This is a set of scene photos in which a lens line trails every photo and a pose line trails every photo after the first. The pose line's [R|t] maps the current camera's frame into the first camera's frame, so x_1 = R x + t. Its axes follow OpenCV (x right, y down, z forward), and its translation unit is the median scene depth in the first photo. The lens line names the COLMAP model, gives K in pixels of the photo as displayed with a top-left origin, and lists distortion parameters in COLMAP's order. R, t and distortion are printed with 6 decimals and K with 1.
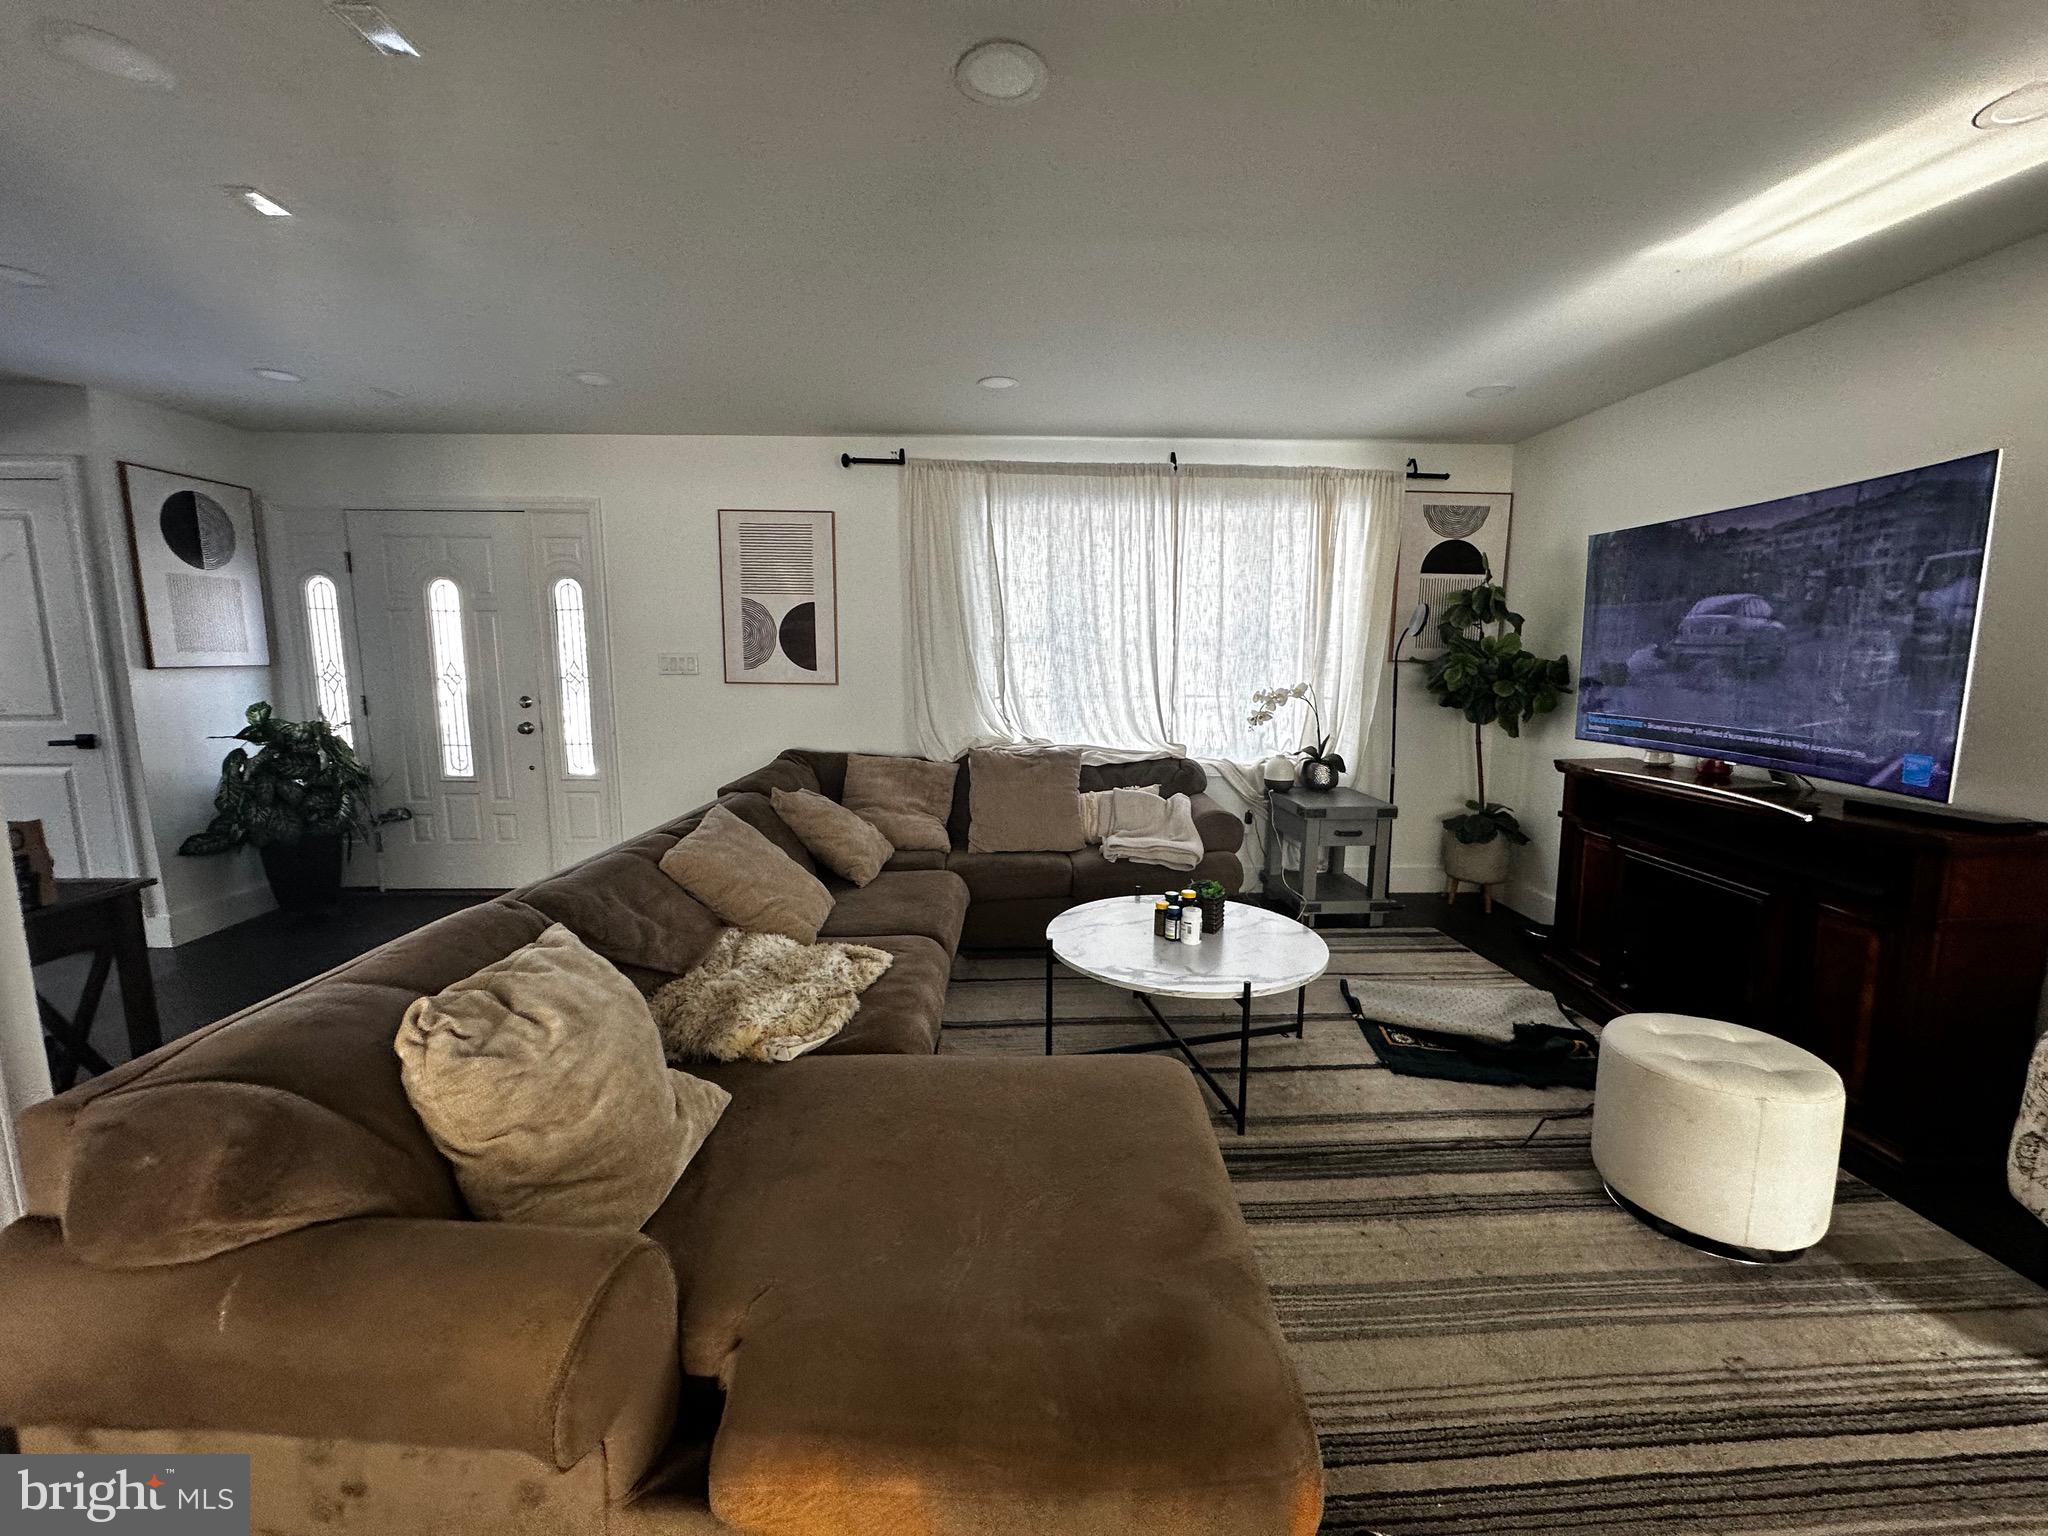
lens RADIAL K [[821.6, 0, 1020.5], [0, 821.6, 765.5], [0, 0, 1]] dist [-0.000990, 0.000808]
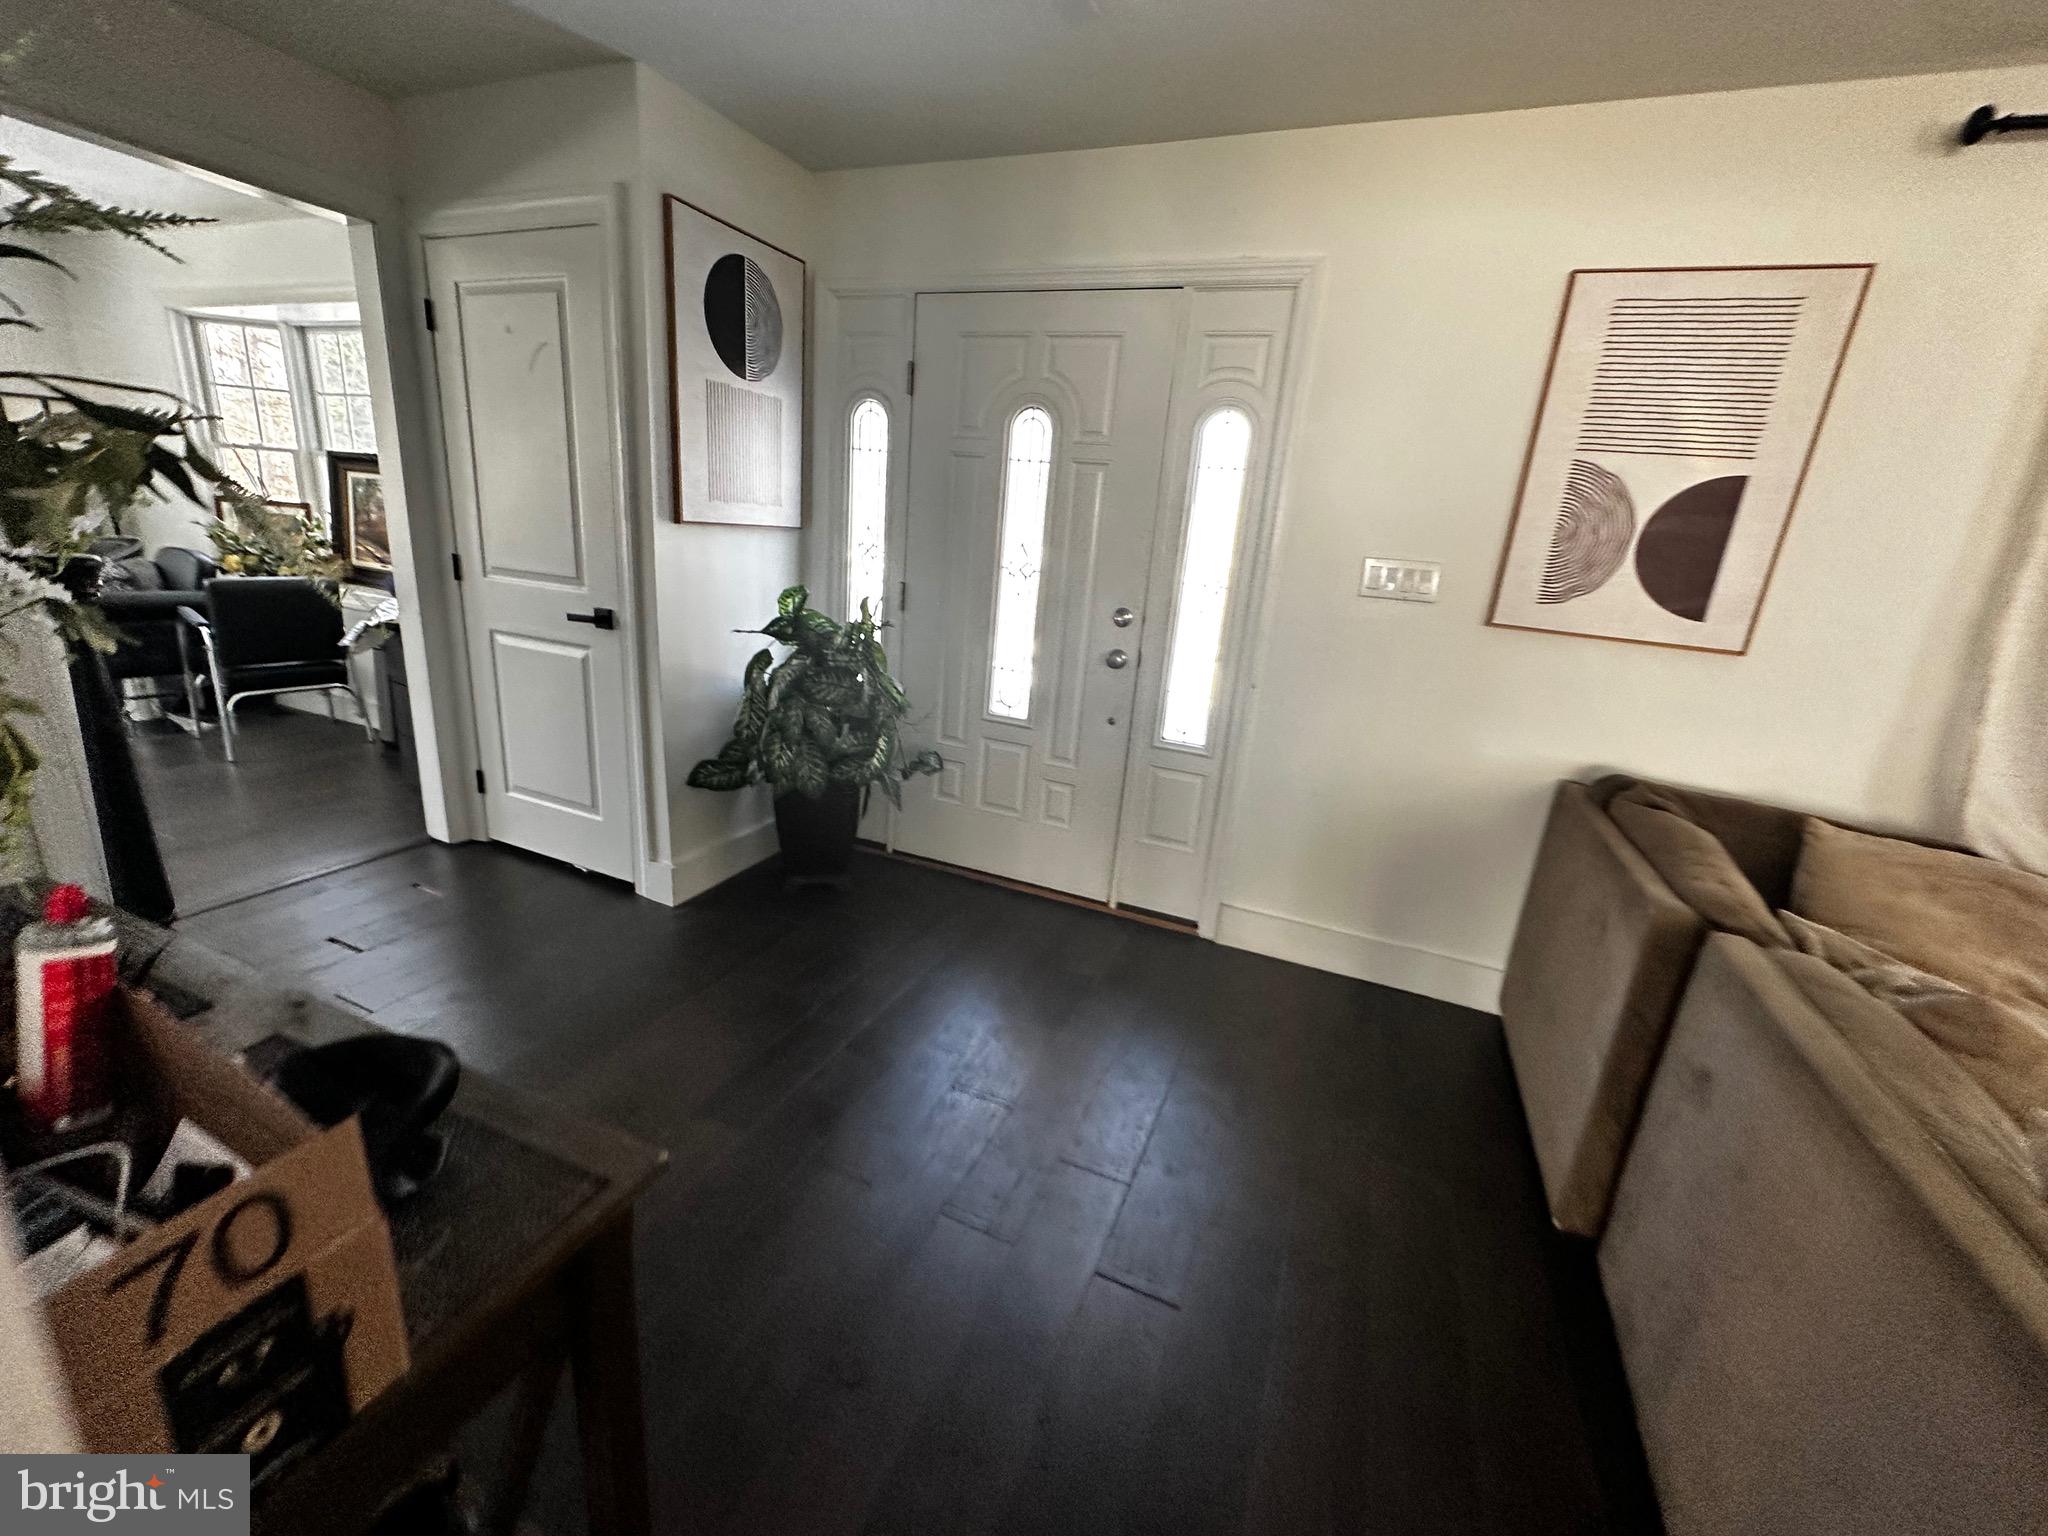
lens RADIAL K [[821.6, 0, 1023.6], [0, 821.6, 765.4], [0, 0, 1]] dist [-0.000990, 0.000808]
pose [[0.911403, 0.180727, -0.369706, -0.450097], [-0.134510, 0.979886, 0.147411, -0.052948], [0.388911, -0.084622, 0.917381, 0.414470]]
